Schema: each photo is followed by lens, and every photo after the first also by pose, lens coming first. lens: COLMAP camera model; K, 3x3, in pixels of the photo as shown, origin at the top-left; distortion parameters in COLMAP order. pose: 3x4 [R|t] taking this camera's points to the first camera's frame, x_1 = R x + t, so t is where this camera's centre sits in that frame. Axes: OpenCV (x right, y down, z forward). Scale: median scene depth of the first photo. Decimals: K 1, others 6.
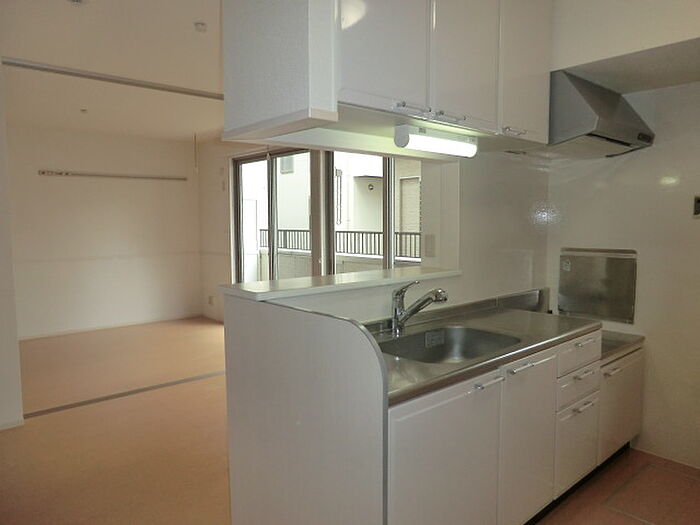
lens RADIAL K [[507.0, 0, 346.4], [0, 507.0, 261.6], [0, 0, 1]] dist [-0.079043, 0.084430]
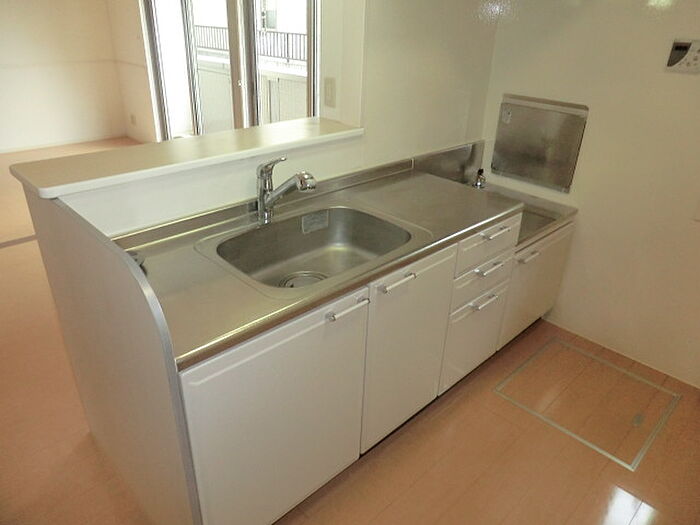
lens RADIAL K [[507.0, 0, 345.3], [0, 507.0, 259.3], [0, 0, 1]] dist [-0.079043, 0.084430]
pose [[0.998126, 0.013054, 0.059776, 0.154038], [-0.034164, 0.929392, 0.367509, -0.082576], [-0.050758, -0.368863, 0.928097, 0.191787]]
